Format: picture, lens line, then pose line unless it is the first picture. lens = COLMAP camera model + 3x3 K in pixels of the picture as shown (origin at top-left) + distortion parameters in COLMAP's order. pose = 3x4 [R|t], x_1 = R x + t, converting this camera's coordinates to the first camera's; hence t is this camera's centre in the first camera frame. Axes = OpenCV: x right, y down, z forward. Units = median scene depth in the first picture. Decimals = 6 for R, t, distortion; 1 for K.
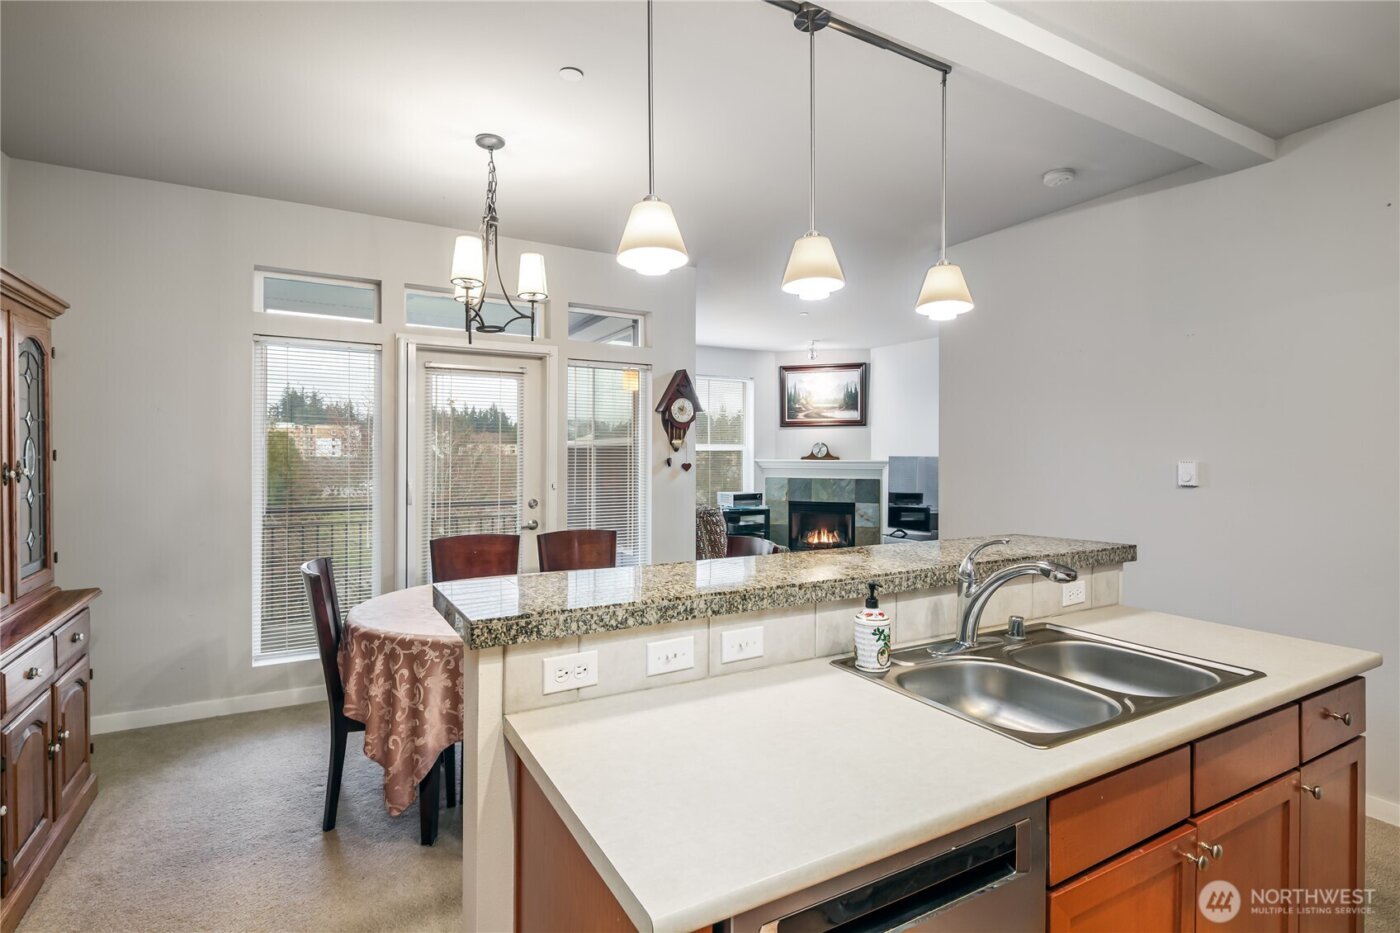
lens RADIAL K [[679.2, 0, 700.0], [0, 679.2, 466.5], [0, 0, 1]] dist [-0.001435, -0.000066]
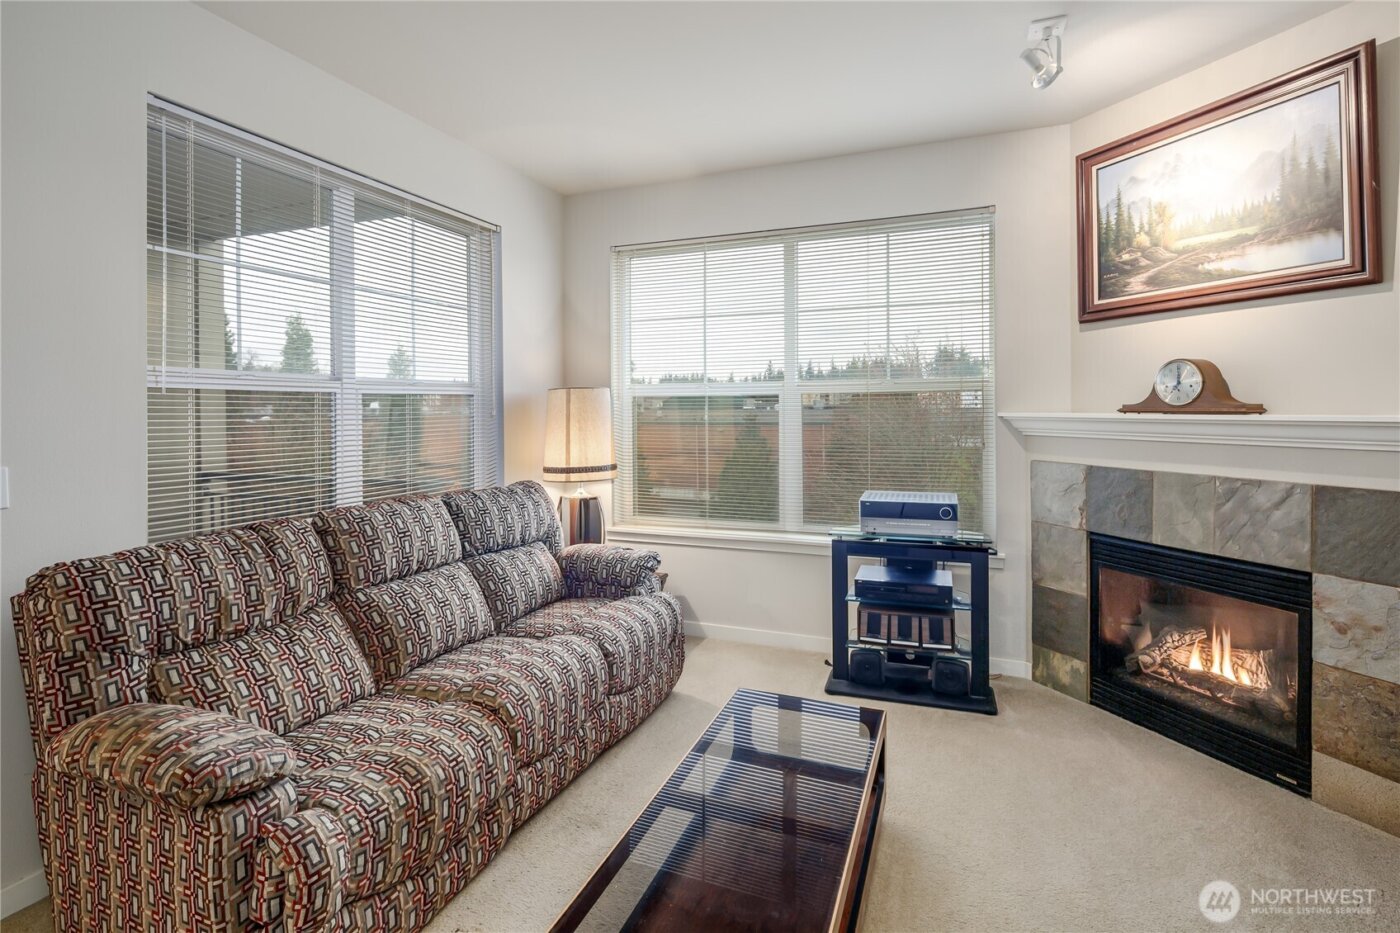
lens RADIAL K [[687.6, 0, 699.8], [0, 687.6, 418.3], [0, 0, 1]] dist [0.000076, -0.000116]
pose [[0.629085, 0.008433, -0.777291, 0.282617], [-0.007858, 0.999959, 0.004489, -0.007548], [0.777297, 0.003284, 0.629126, 0.624391]]
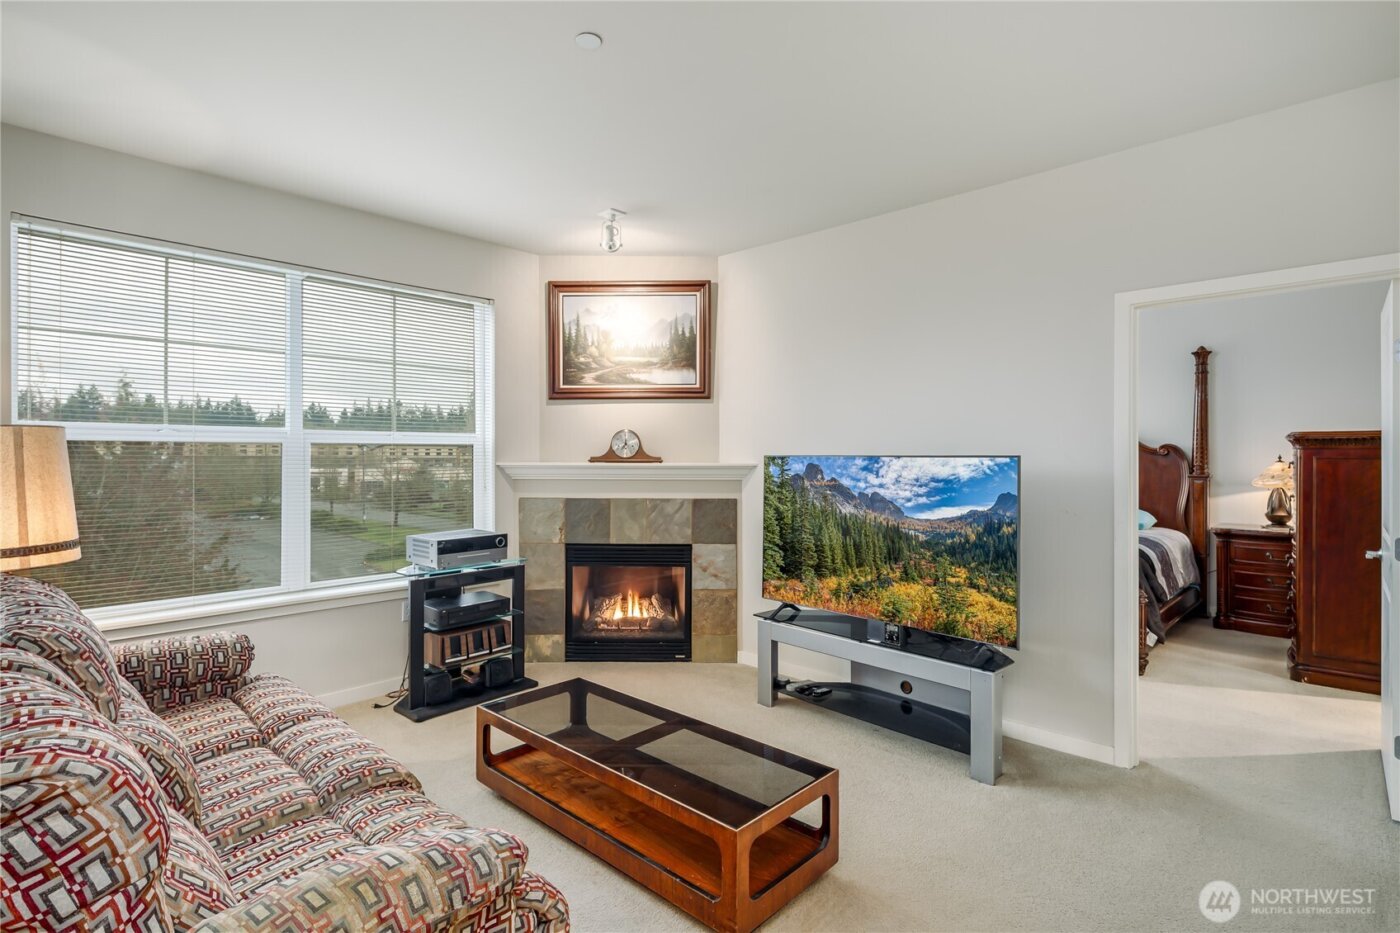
lens RADIAL K [[696.5, 0, 700.0], [0, 696.5, 466.5], [0, 0, 1]] dist [0.002886, 0.000492]
pose [[0.954009, -0.002866, 0.299765, 0.070480], [0.003873, 0.999989, -0.002766, -0.005279], [-0.299754, 0.003800, 0.954009, 0.471404]]
